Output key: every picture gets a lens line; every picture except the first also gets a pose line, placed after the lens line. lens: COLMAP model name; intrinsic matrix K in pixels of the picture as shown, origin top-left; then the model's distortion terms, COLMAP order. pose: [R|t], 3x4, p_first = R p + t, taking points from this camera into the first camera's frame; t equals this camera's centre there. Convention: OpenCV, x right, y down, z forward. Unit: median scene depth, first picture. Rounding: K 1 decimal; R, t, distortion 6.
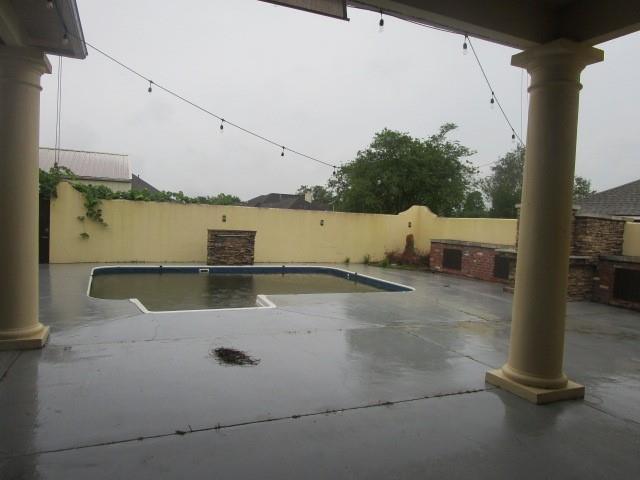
lens RADIAL K [[457.0, 0, 320.0], [0, 457.0, 240.0], [0, 0, 1]] dist [-0.034535, 0.010371]
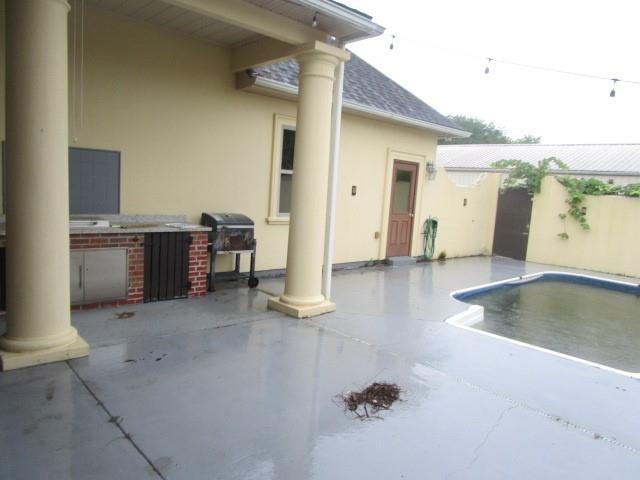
lens RADIAL K [[457.0, 0, 320.0], [0, 457.0, 240.0], [0, 0, 1]] dist [-0.034535, 0.010371]
pose [[0.325701, 0.086824, -0.941478, 0.160414], [-0.096503, 0.993627, 0.058249, -0.007203], [0.940535, 0.071884, 0.332004, 0.258677]]
